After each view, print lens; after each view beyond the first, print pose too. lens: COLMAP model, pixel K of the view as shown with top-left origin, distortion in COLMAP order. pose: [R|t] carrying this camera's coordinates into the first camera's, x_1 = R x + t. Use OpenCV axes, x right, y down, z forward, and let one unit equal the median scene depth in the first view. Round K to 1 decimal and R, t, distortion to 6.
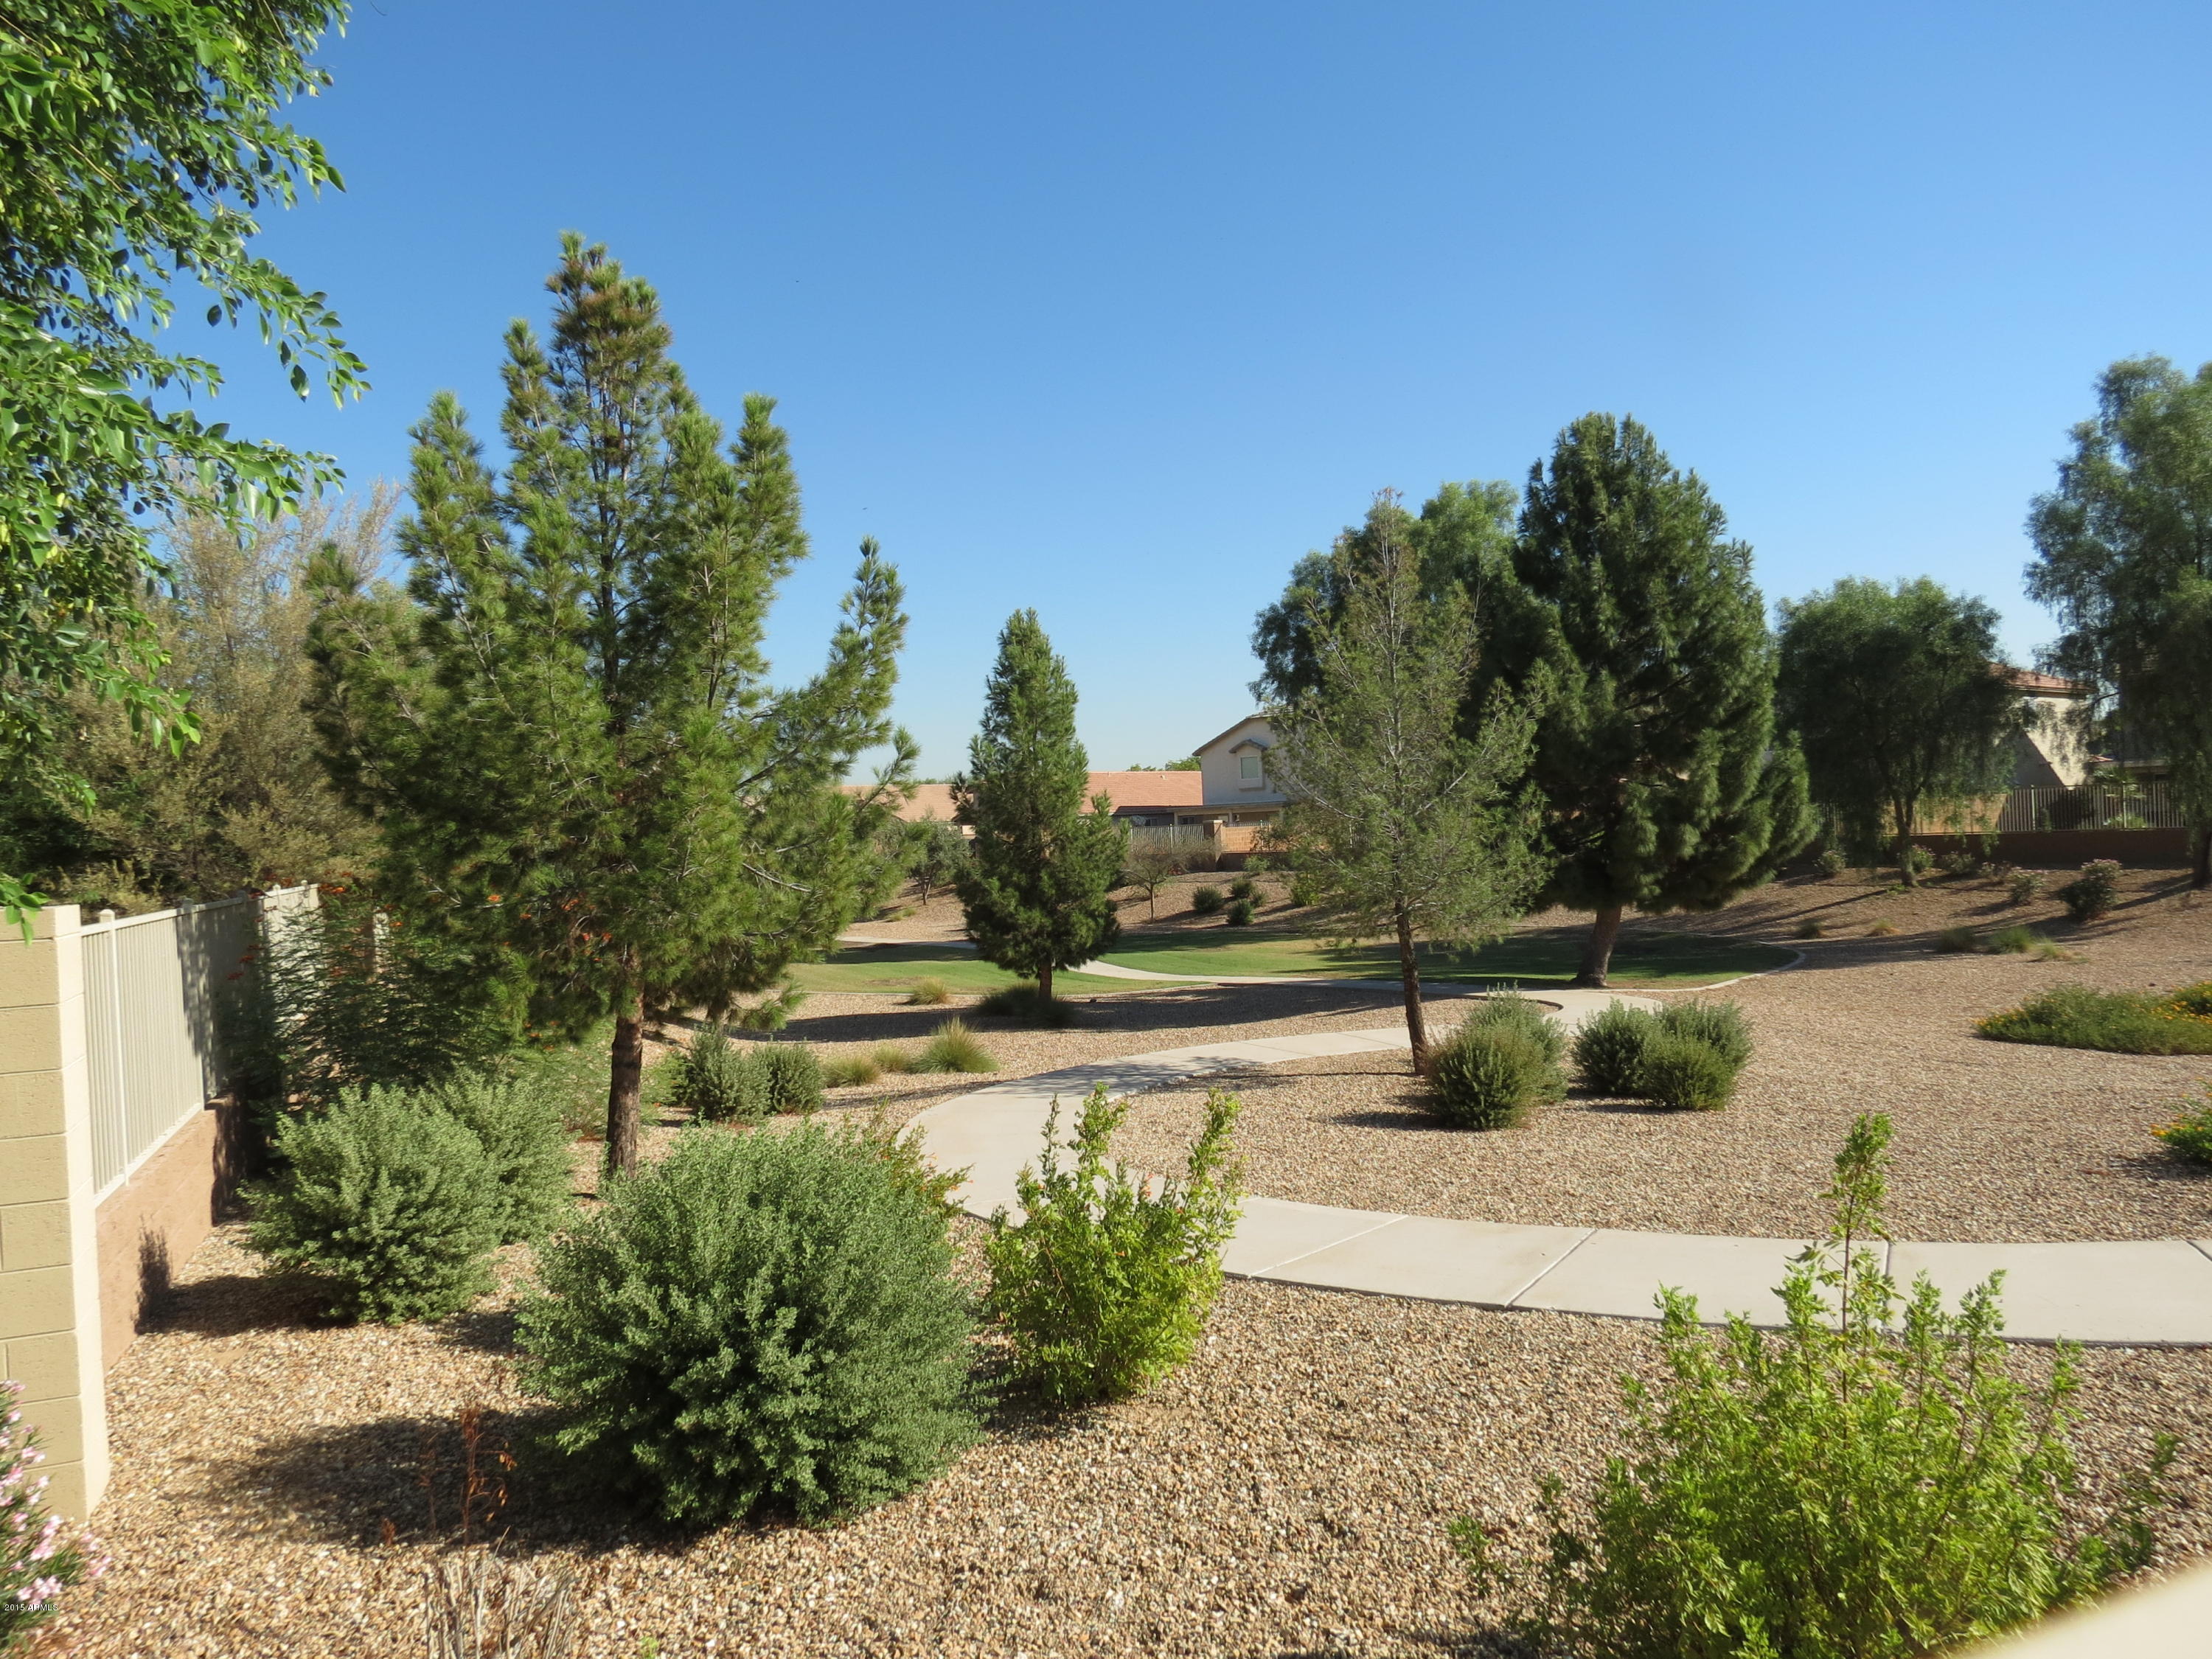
lens RADIAL K [[1559.5, 0, 1105.2], [0, 1559.5, 835.4], [0, 0, 1]] dist [-0.035530, 0.012154]
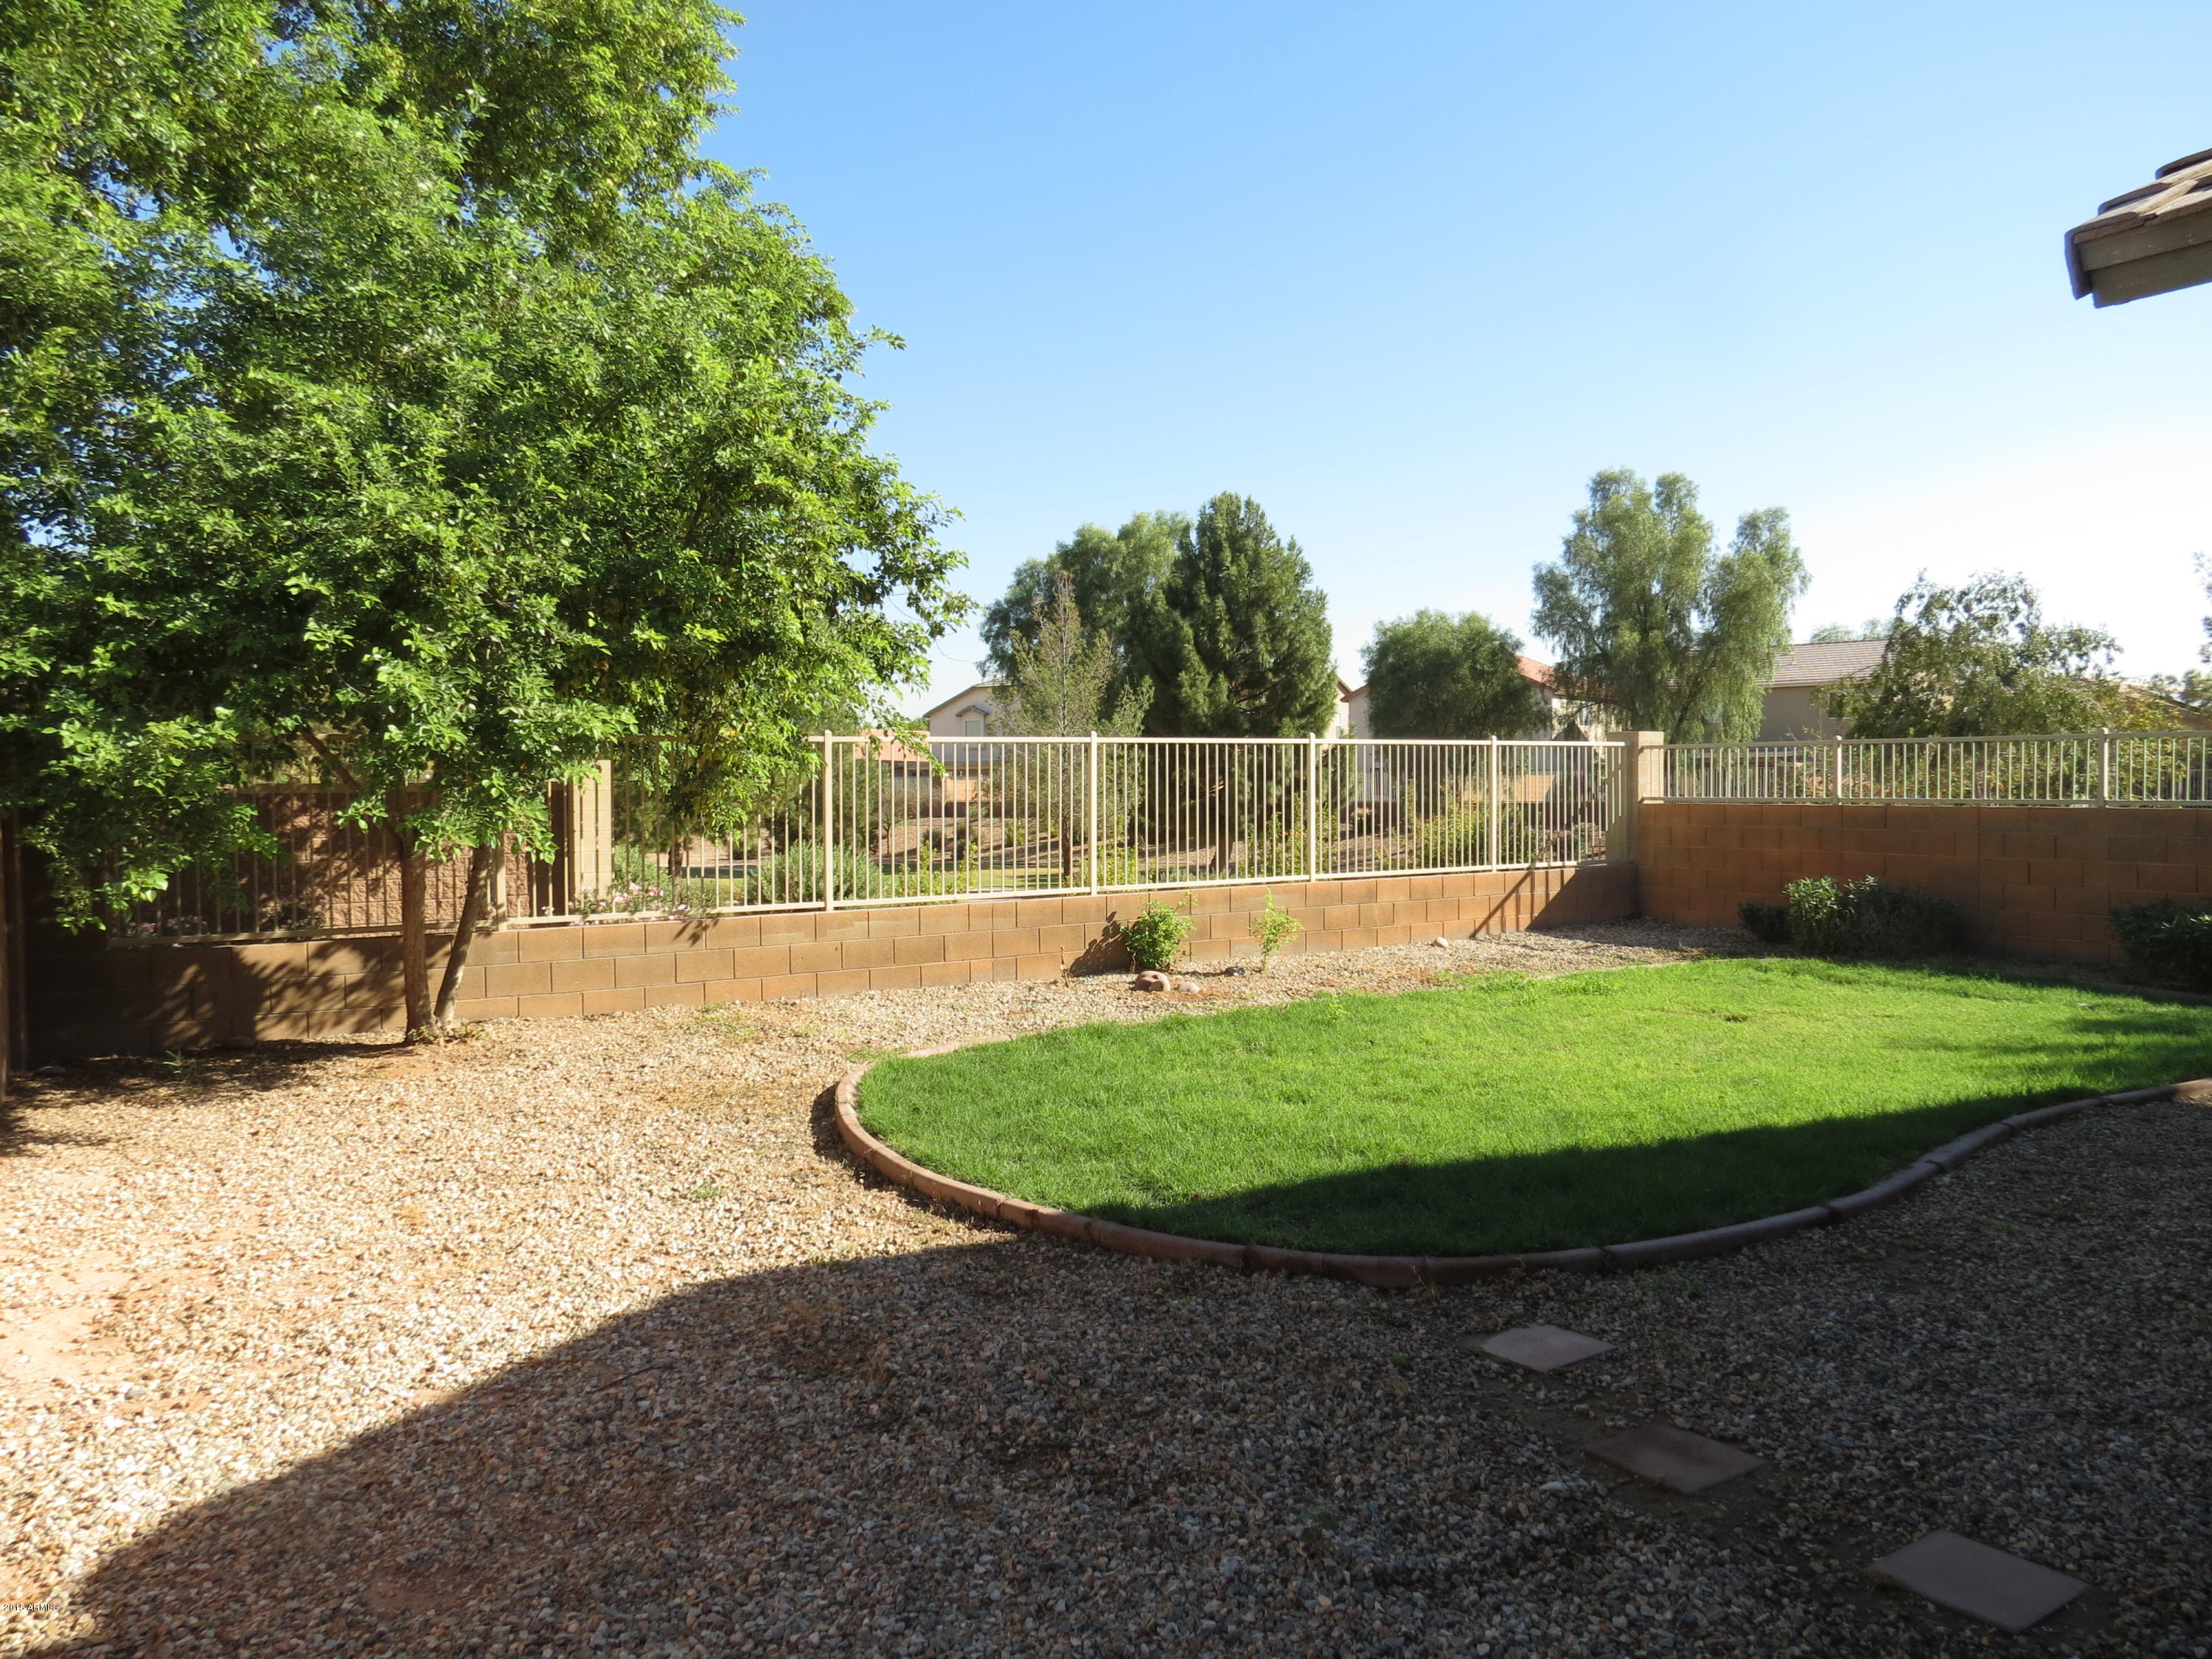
lens RADIAL K [[1559.5, 0, 1119.7], [0, 1559.5, 813.6], [0, 0, 1]] dist [-0.035530, 0.012154]
pose [[0.981452, 0.034232, 0.188625, -0.041506], [-0.036101, 0.999327, 0.006481, 0.017066], [-0.188277, -0.013170, 0.982028, -0.390356]]
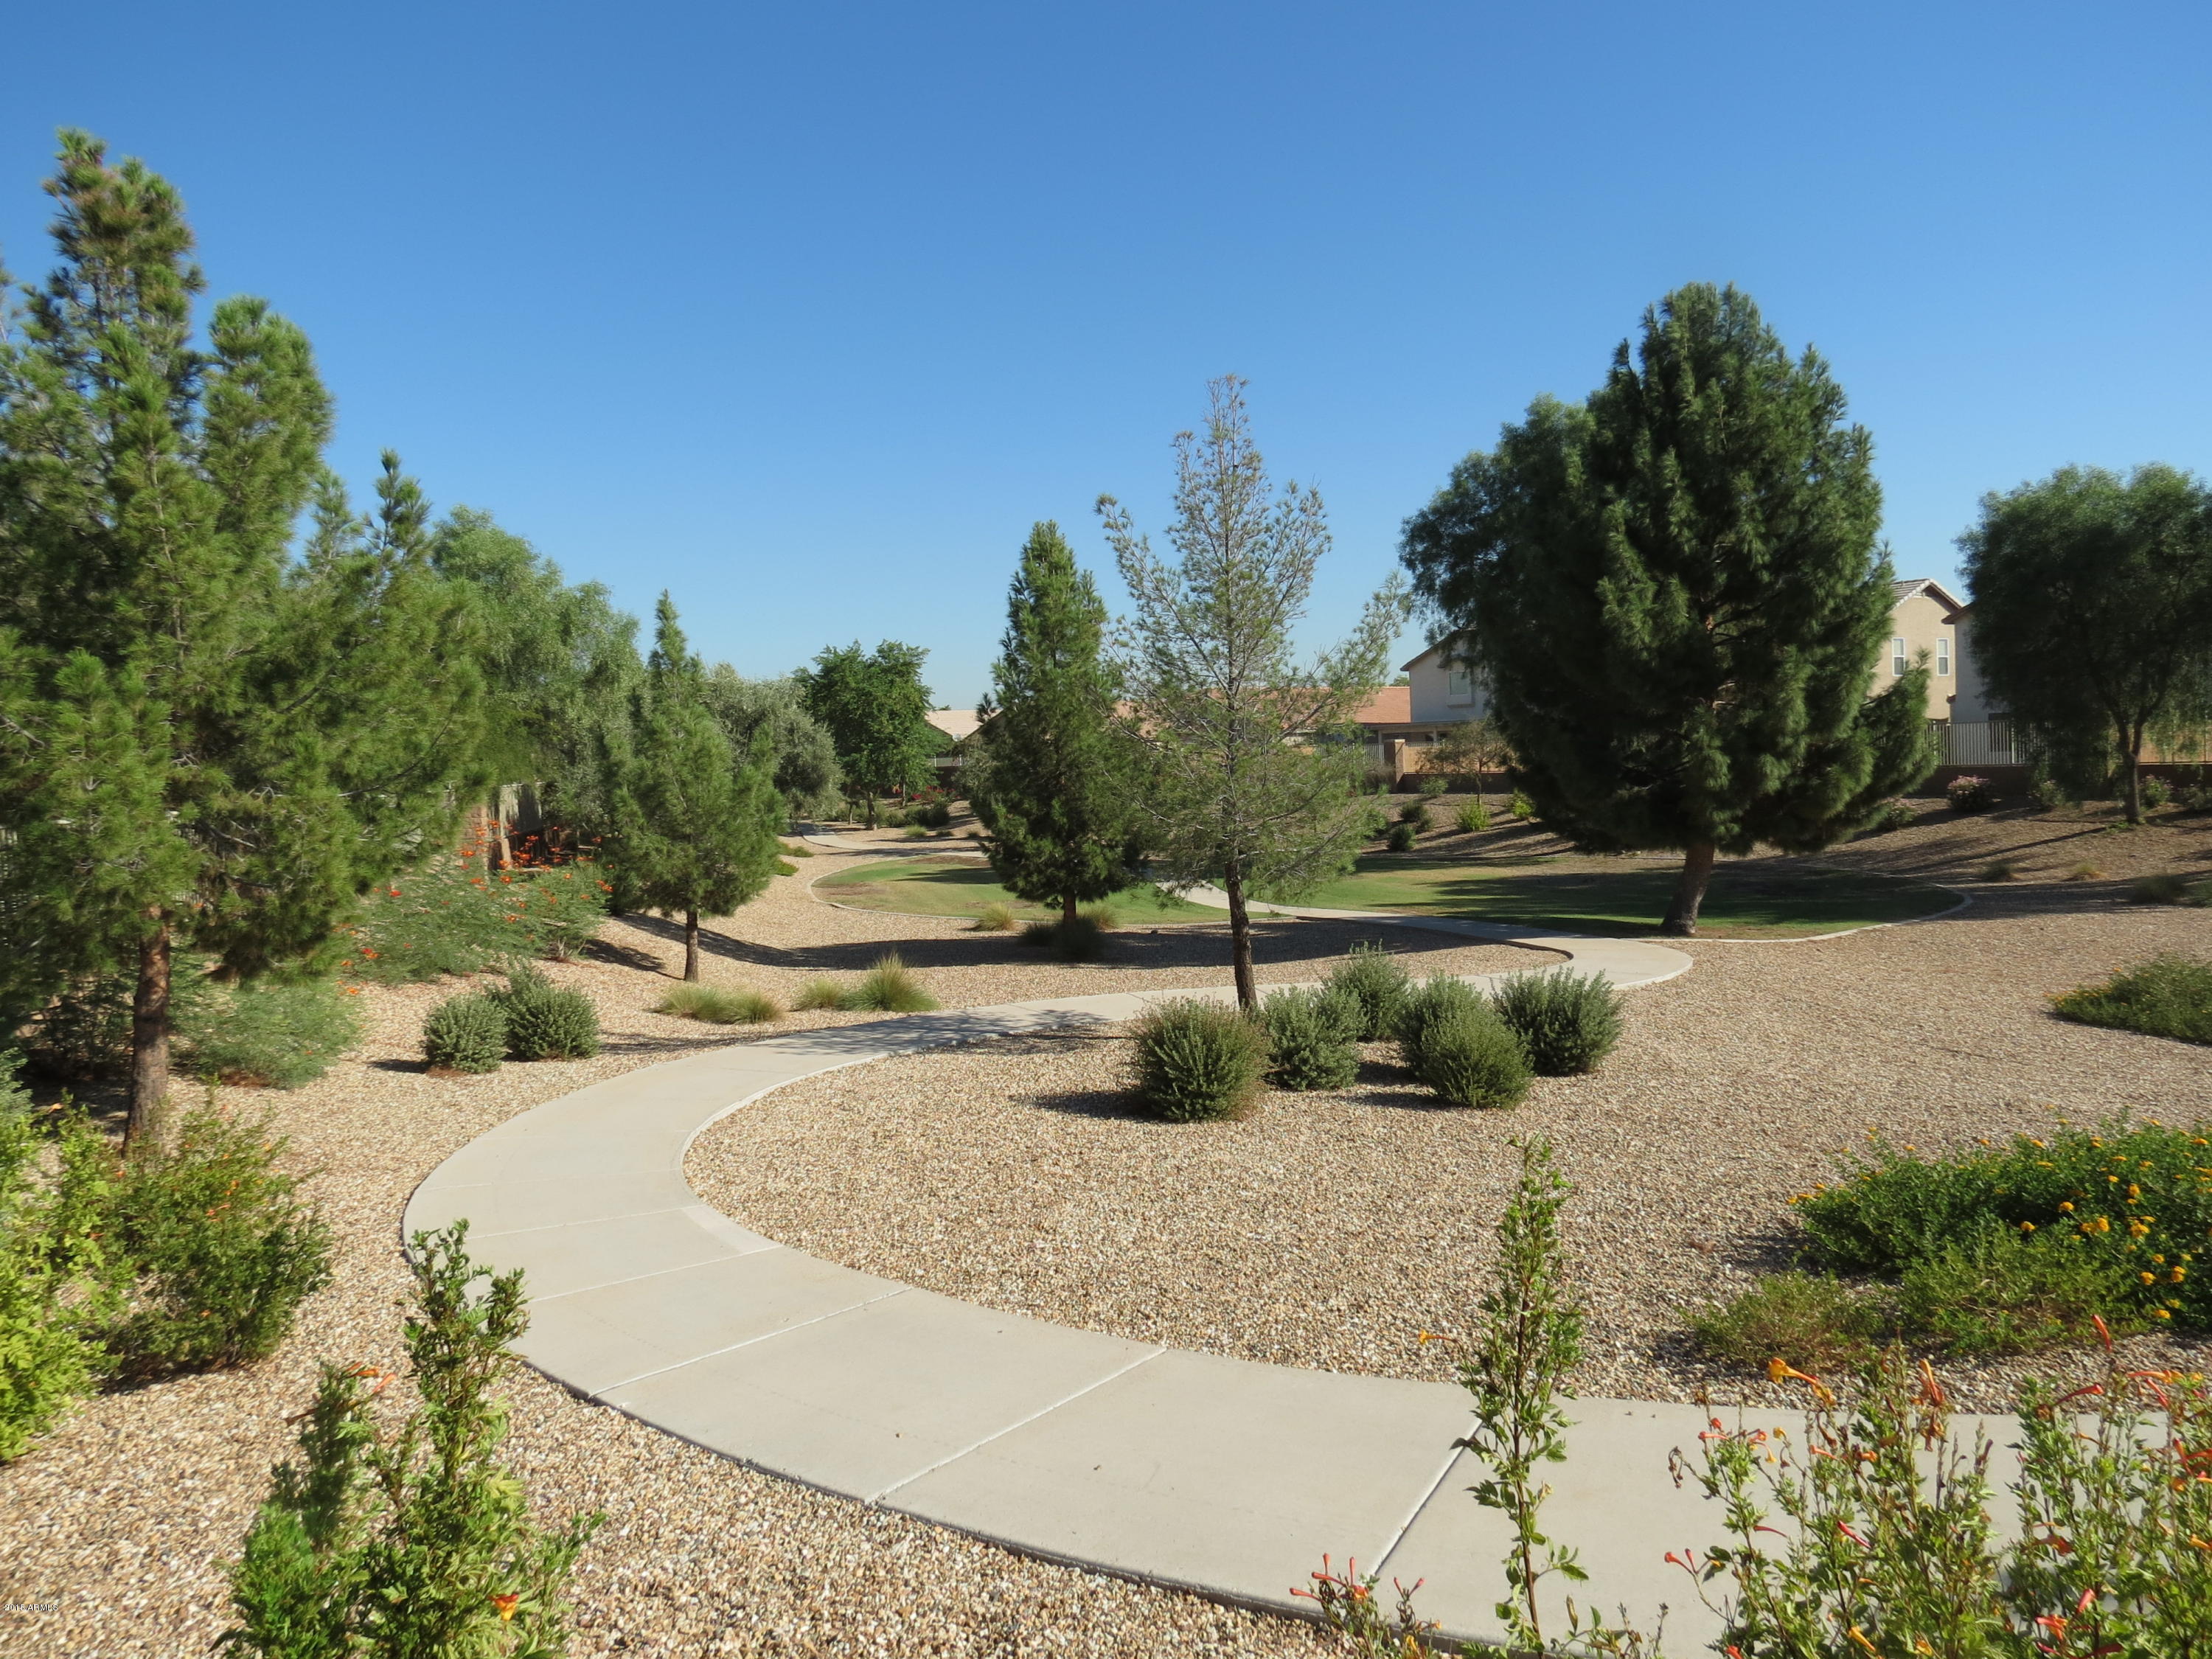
lens RADIAL K [[1559.5, 0, 1115.2], [0, 1559.5, 829.6], [0, 0, 1]] dist [-0.035530, 0.012154]
pose [[0.983823, 0.016077, -0.178421, 0.154452], [-0.006803, 0.998599, 0.052471, -0.007619], [0.179015, -0.050408, 0.982554, 0.065087]]
